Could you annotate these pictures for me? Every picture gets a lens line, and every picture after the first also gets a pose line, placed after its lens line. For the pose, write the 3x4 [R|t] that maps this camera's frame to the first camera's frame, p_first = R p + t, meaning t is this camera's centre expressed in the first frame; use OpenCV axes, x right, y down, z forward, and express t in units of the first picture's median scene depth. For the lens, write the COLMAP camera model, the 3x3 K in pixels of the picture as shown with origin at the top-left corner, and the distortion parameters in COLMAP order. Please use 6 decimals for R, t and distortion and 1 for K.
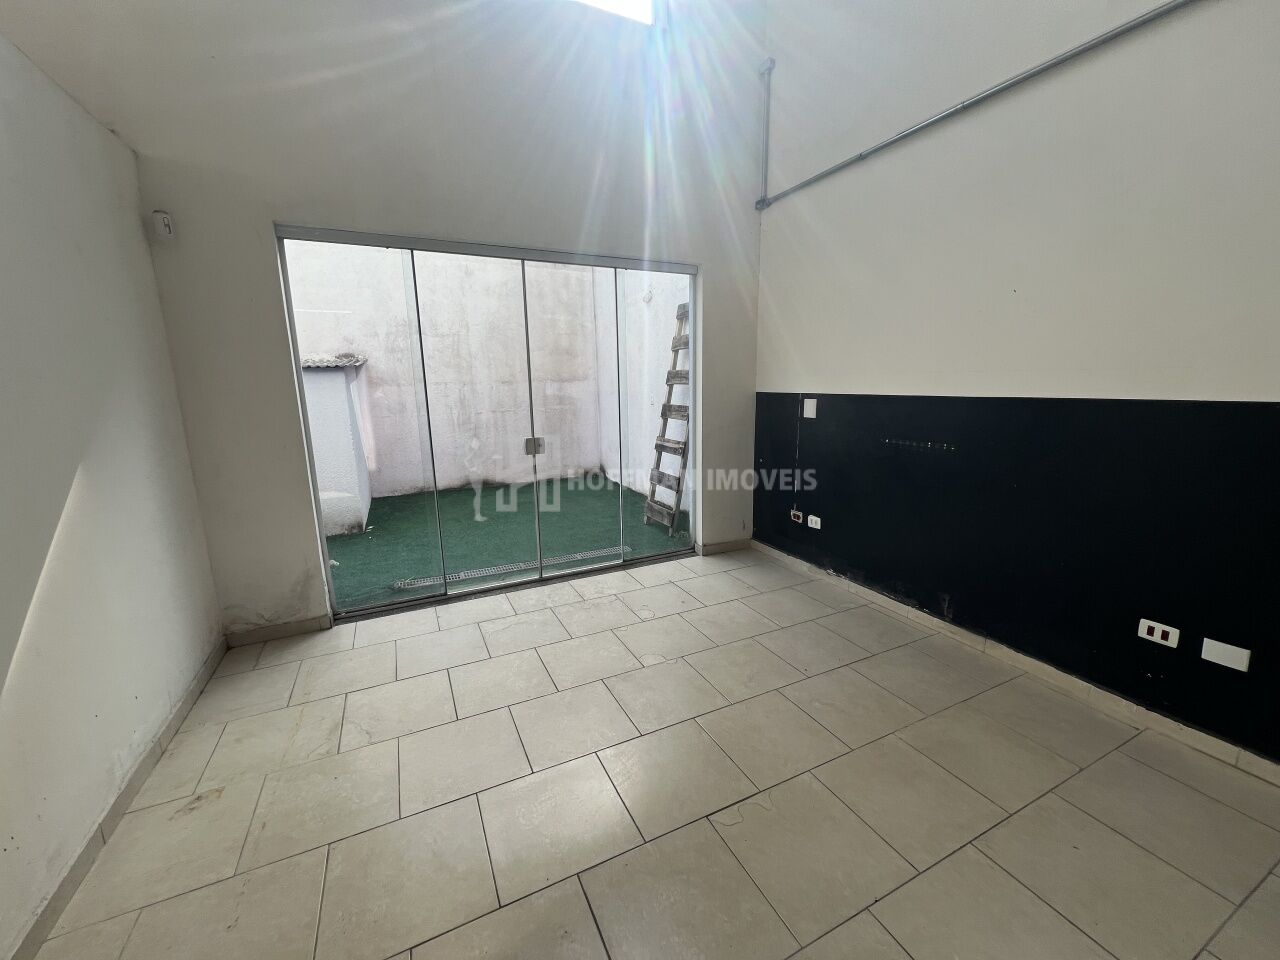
lens RADIAL K [[510.1, 0, 645.2], [0, 510.1, 479.7], [0, 0, 1]] dist [-0.007559, 0.001101]
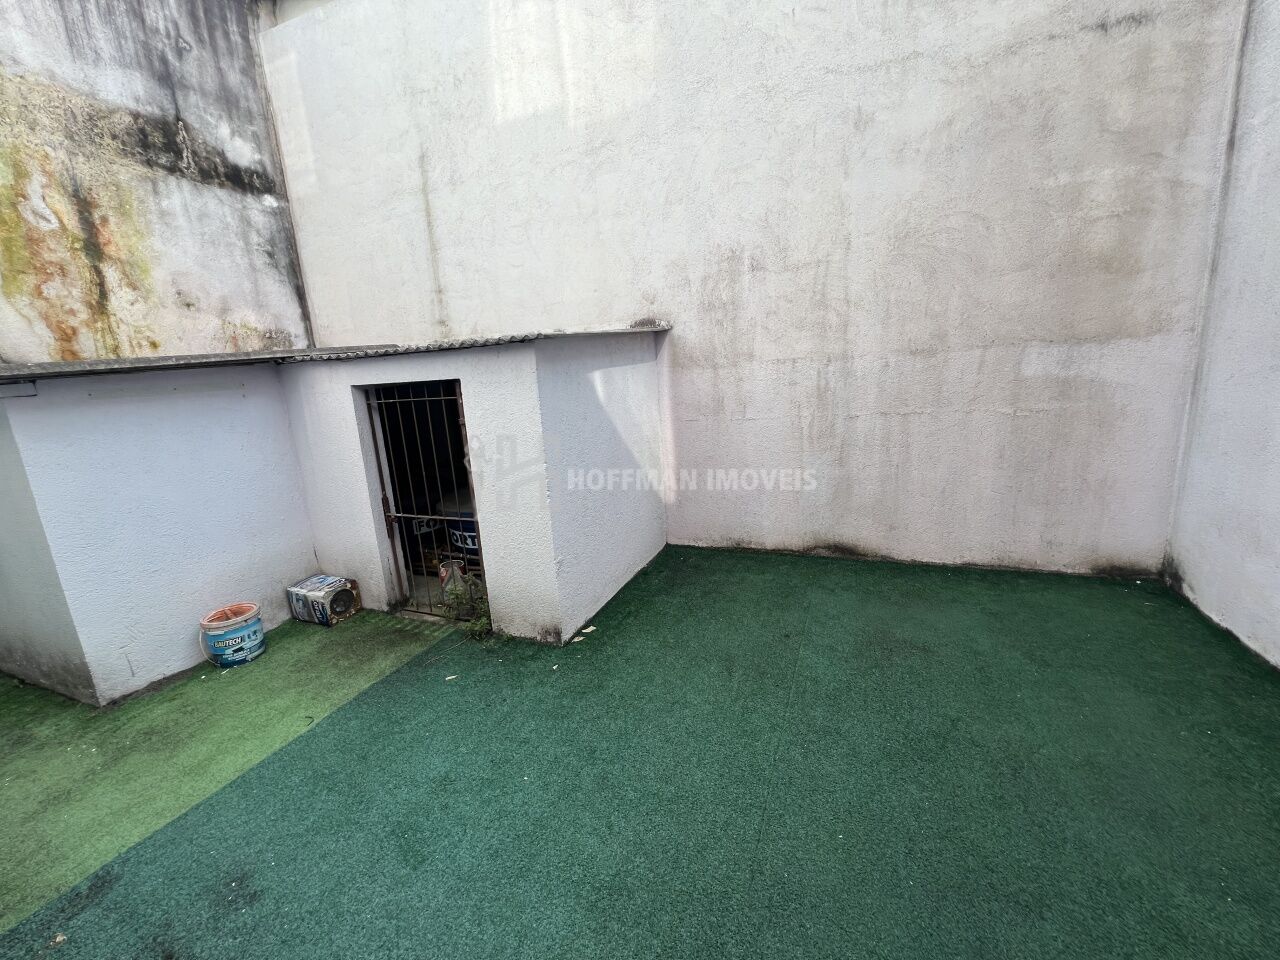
lens RADIAL K [[510.1, 0, 638.1], [0, 510.1, 485.0], [0, 0, 1]] dist [-0.007559, 0.001101]
pose [[0.658402, 0.138826, -0.739753, -0.084532], [-0.092123, 0.990317, 0.103856, -0.097742], [0.747008, -0.000231, 0.664815, 0.510610]]
